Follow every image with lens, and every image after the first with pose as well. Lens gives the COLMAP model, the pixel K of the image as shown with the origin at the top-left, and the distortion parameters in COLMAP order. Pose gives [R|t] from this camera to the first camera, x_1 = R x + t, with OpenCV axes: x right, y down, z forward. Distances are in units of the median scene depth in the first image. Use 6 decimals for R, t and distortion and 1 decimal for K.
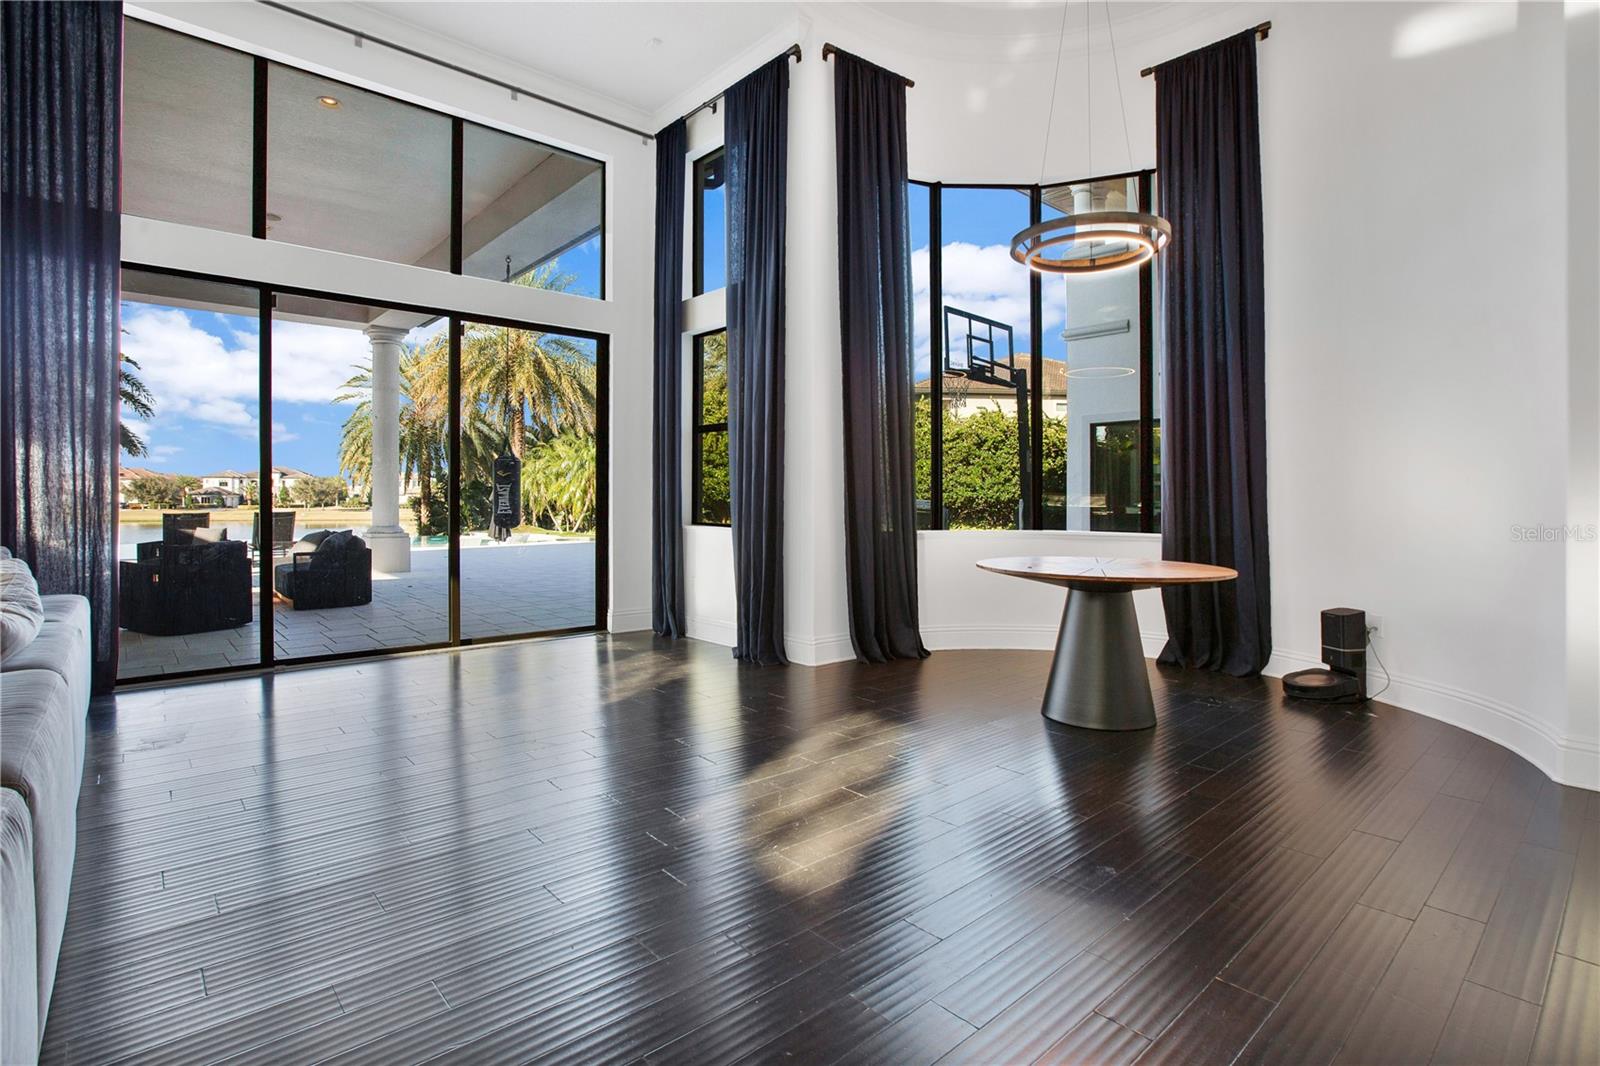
lens RADIAL K [[773.6, 0, 798.4], [0, 773.6, 509.7], [0, 0, 1]] dist [-0.035798, -0.000064]
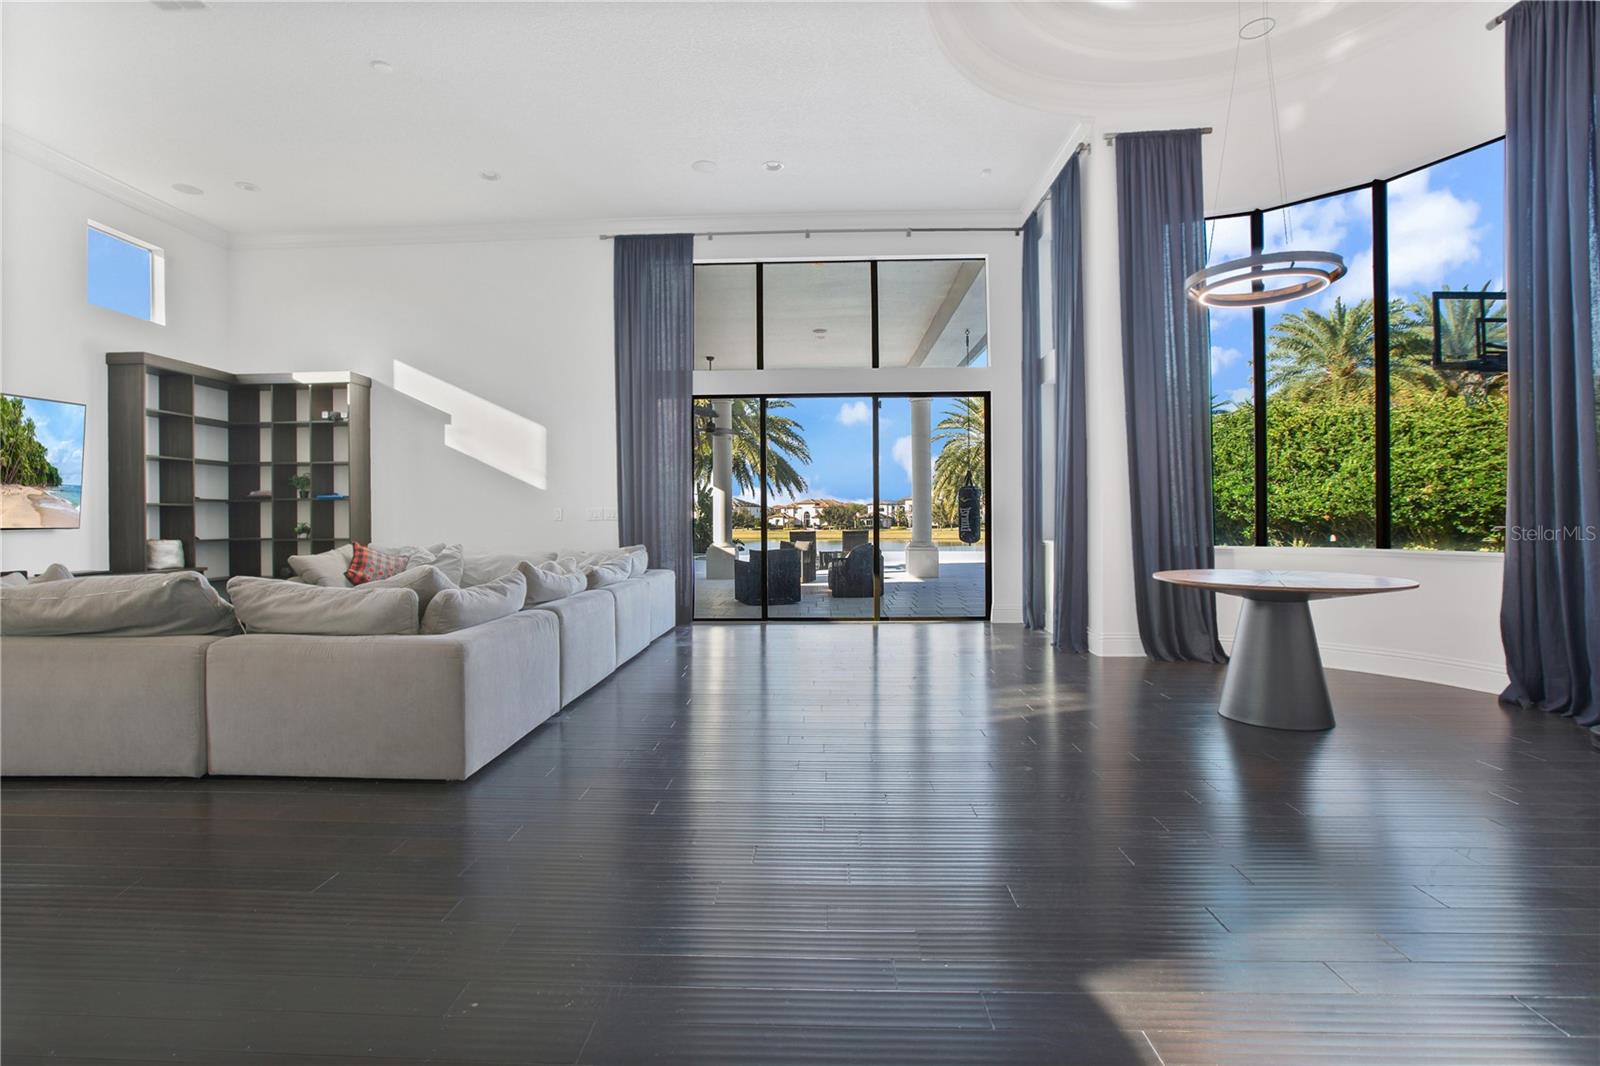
lens RADIAL K [[746.6, 0, 800.0], [0, 746.6, 533.0], [0, 0, 1]] dist [-0.043763, 0.000803]
pose [[0.723192, 0.002622, -0.690642, 0.456189], [0.000194, 0.999992, 0.004000, 0.005759], [0.690647, -0.003026, 0.723186, -0.145666]]
